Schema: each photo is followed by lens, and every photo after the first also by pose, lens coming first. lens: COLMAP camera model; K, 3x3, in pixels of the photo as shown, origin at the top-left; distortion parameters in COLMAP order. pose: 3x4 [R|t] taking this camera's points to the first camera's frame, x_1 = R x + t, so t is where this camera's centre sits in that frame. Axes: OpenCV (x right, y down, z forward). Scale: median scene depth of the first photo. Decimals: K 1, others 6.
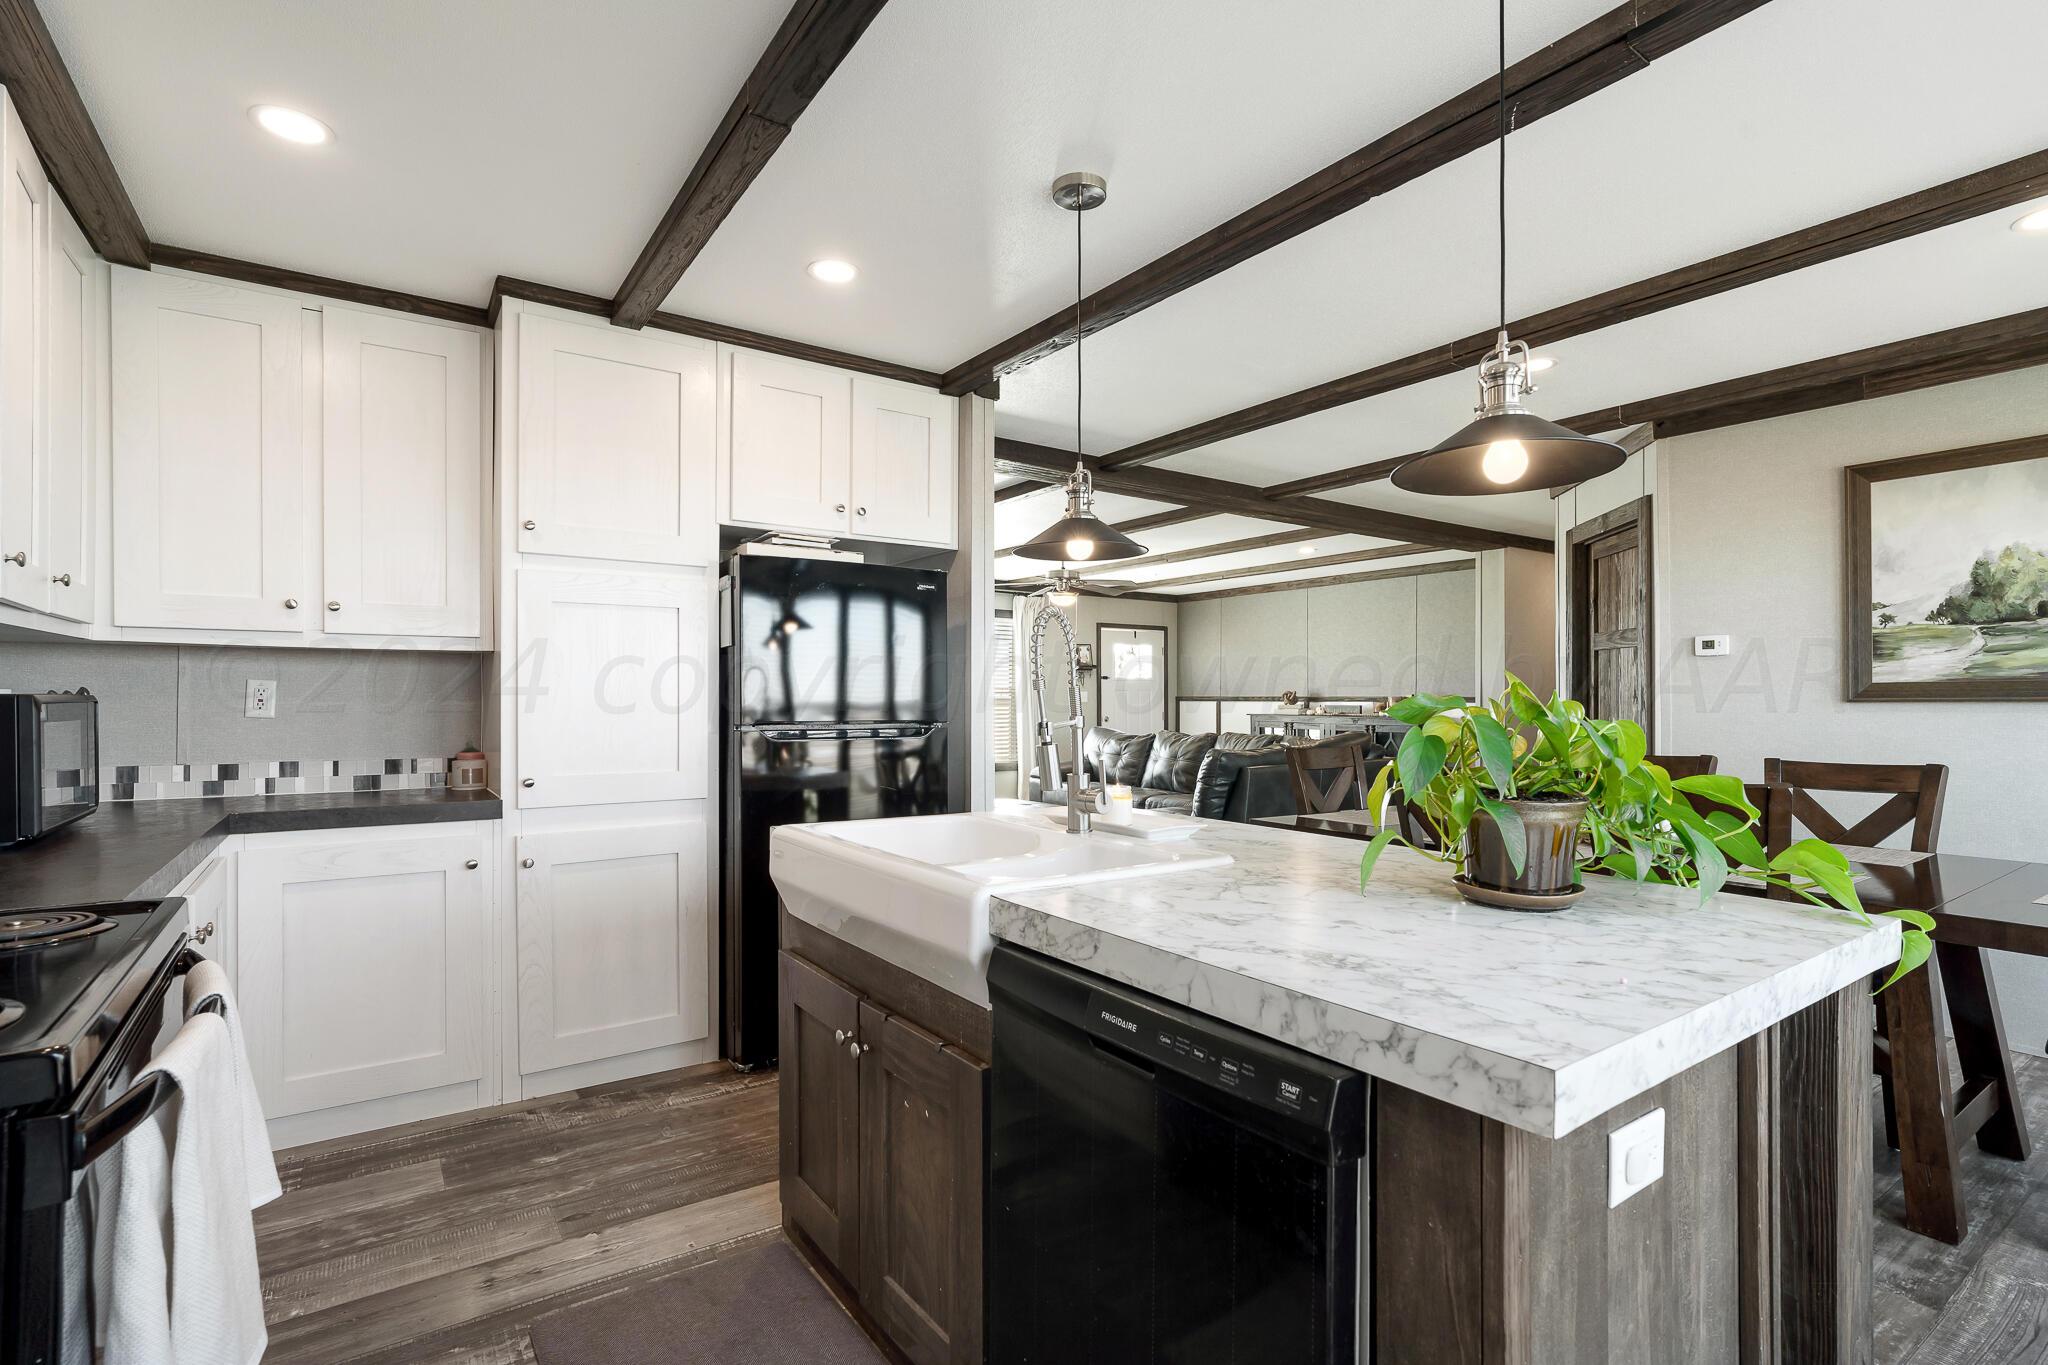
lens RADIAL K [[959.4, 0, 1024.0], [0, 959.4, 682.5], [0, 0, 1]] dist [-0.000692, 0.000068]
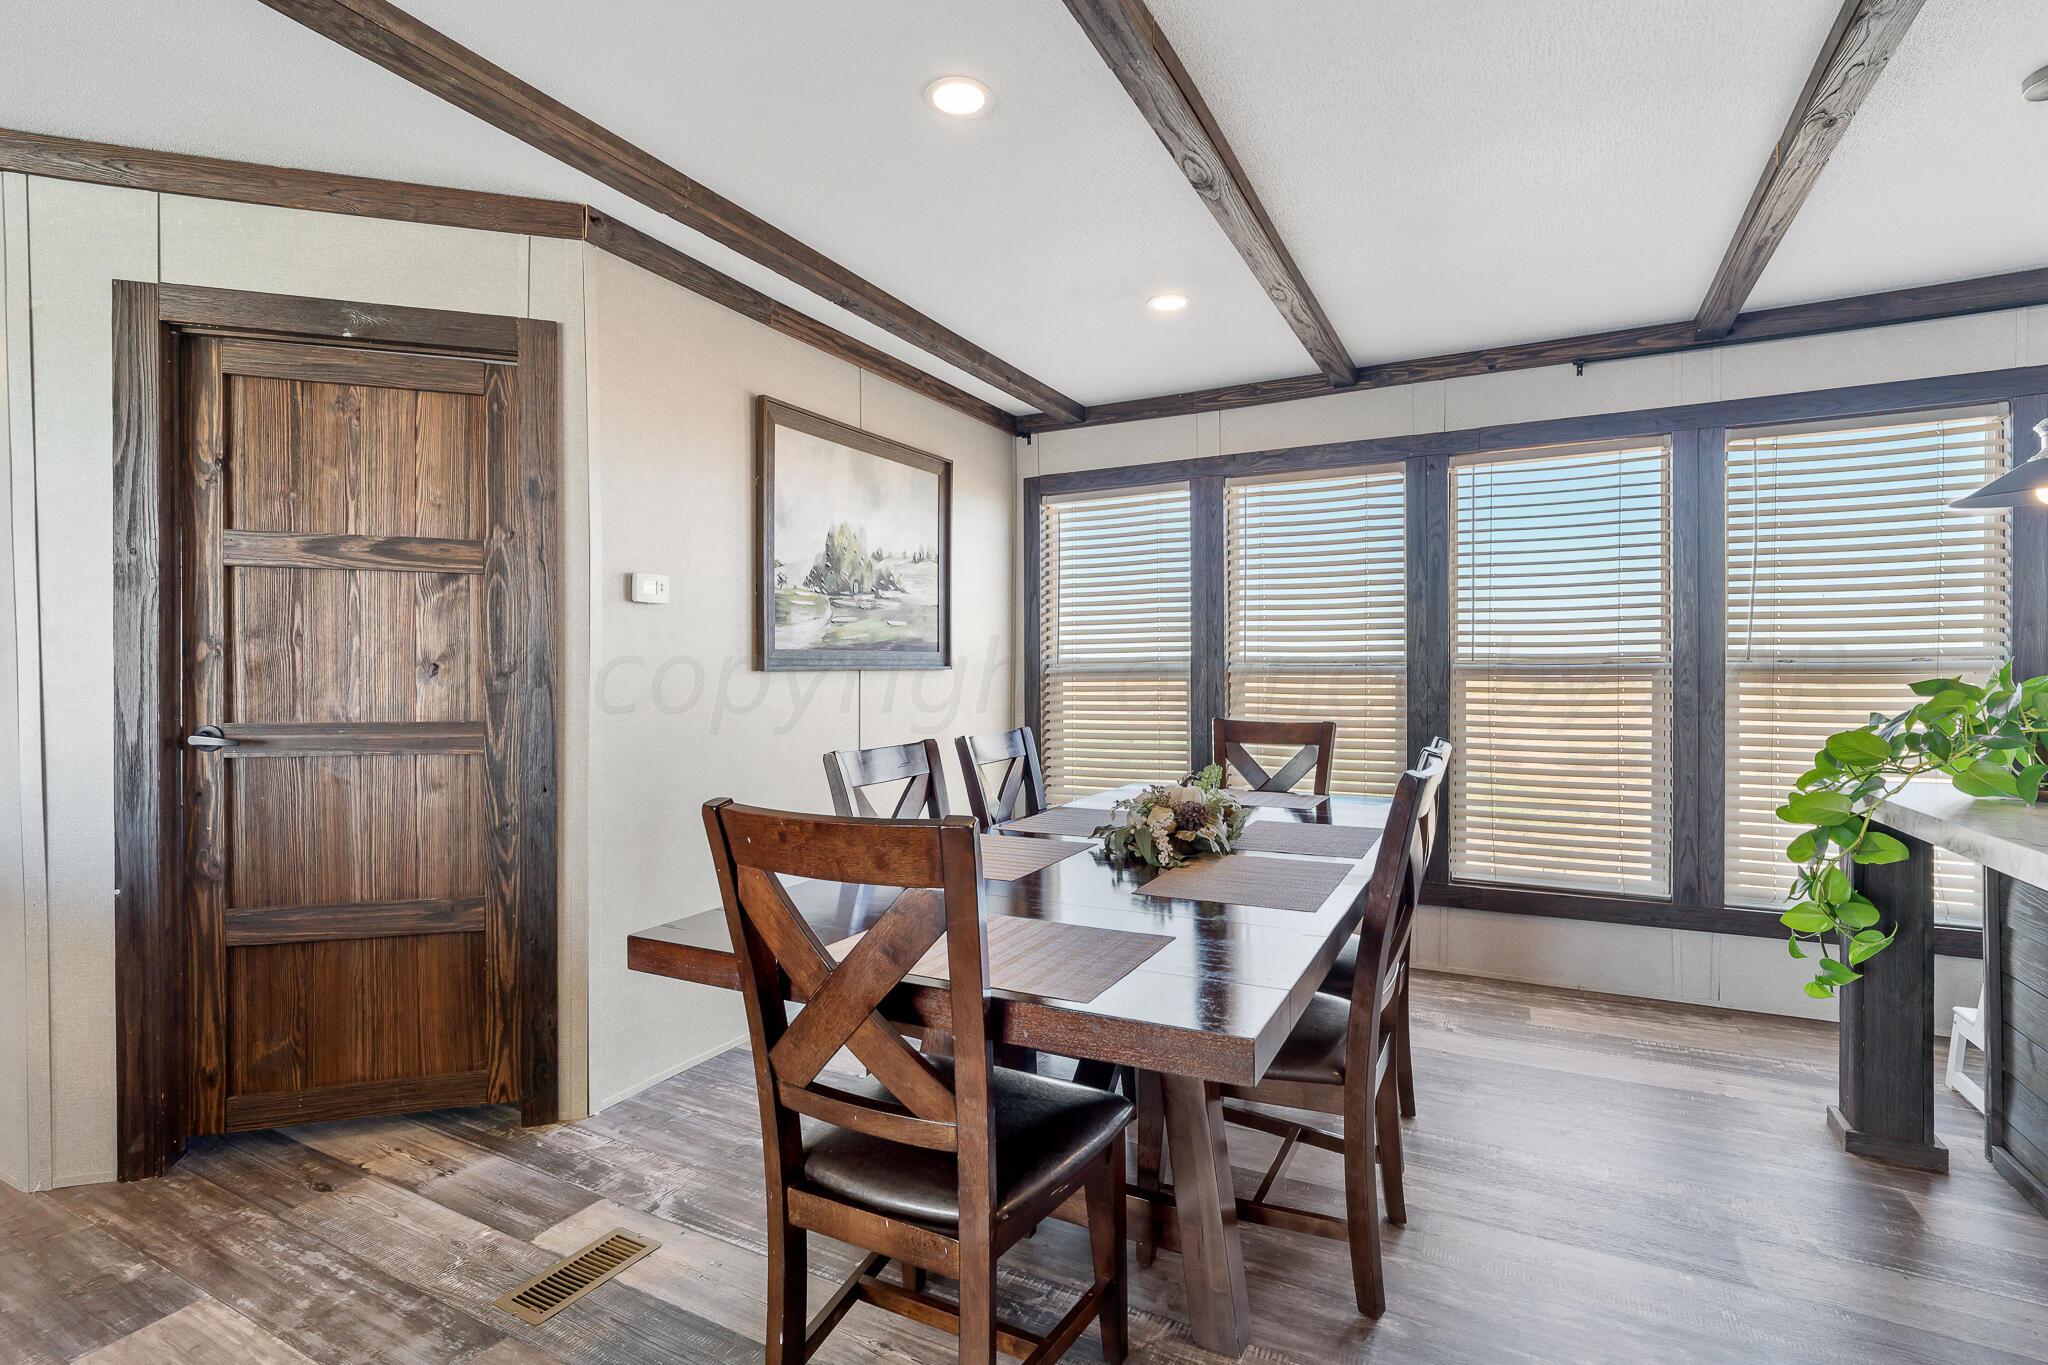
lens RADIAL K [[978.2, 0, 1024.0], [0, 978.2, 682.5], [0, 0, 1]] dist [-0.001747, 0.000260]
pose [[-0.461651, -0.008006, 0.887026, -0.035115], [-0.008734, 0.999952, 0.004480, 0.036483], [-0.887019, -0.005679, -0.461698, 1.837054]]
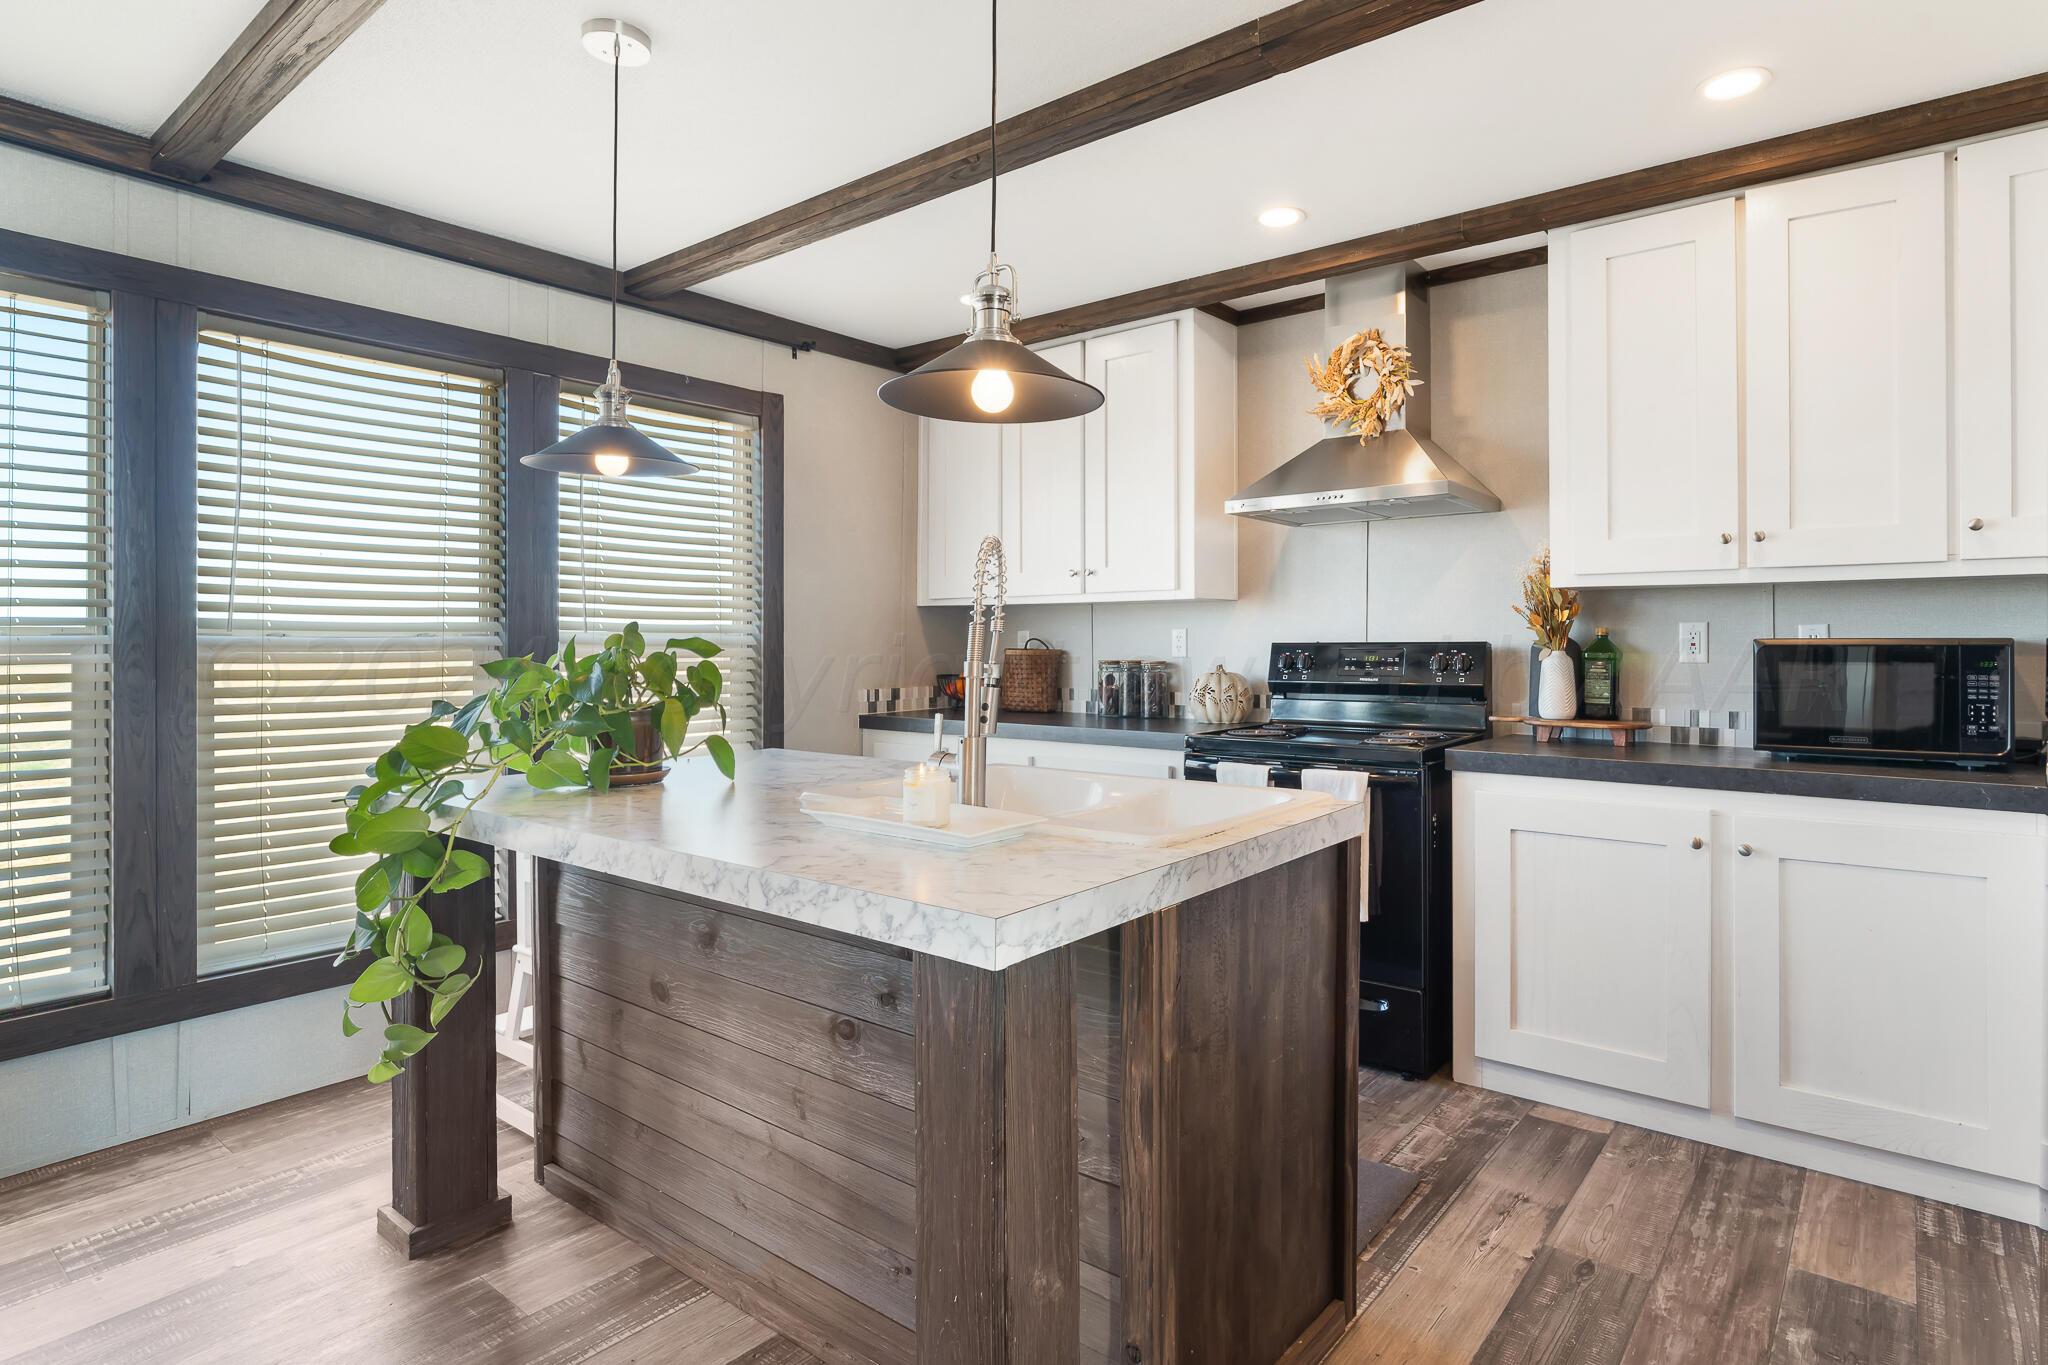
lens RADIAL K [[1066.9, 0, 1092.4], [0, 1066.9, 638.4], [0, 0, 1]] dist [-0.027394, 0.019494]
pose [[-0.953318, -0.002639, -0.301956, 0.193430], [0.002851, 0.999839, -0.017742, 0.029939], [0.301954, -0.017775, -0.953157, 1.611266]]
